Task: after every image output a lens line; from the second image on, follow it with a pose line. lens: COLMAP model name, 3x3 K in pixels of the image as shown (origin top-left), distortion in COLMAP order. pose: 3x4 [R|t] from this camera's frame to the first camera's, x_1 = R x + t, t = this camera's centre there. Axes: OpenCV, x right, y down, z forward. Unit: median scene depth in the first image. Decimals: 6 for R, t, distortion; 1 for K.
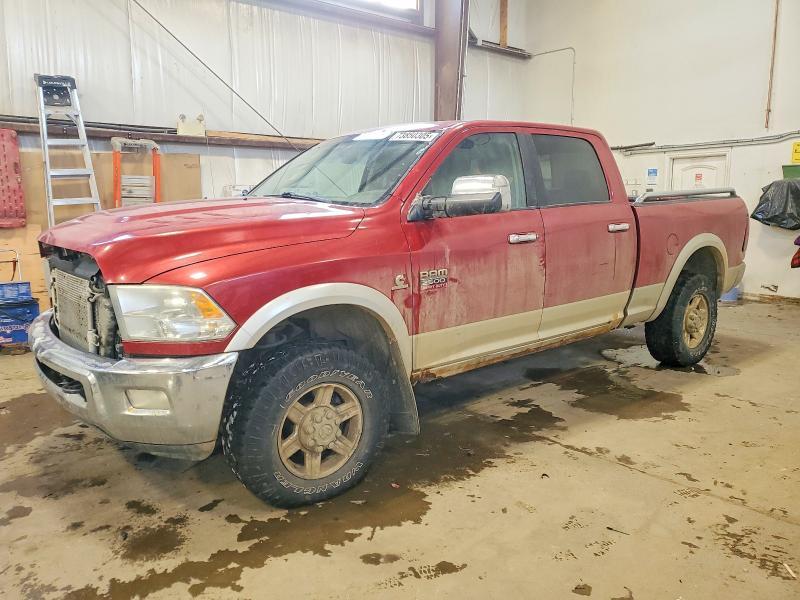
lens RADIAL K [[649.8, 0, 378.8], [0, 649.8, 302.9], [0, 0, 1]] dist [0.003311, -0.005440]
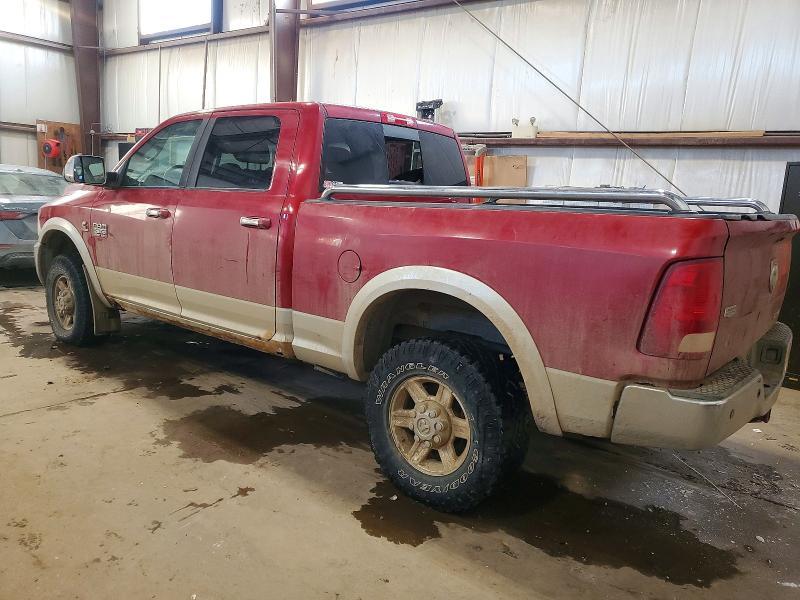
lens RADIAL K [[649.8, 0, 399.3], [0, 649.8, 298.6], [0, 0, 1]] dist [0.003311, -0.005440]
pose [[0.162109, 0.178719, -0.970454, 1.206504], [-0.214307, 0.966365, 0.142167, -0.178131], [0.963220, 0.184929, 0.194957, 1.035558]]
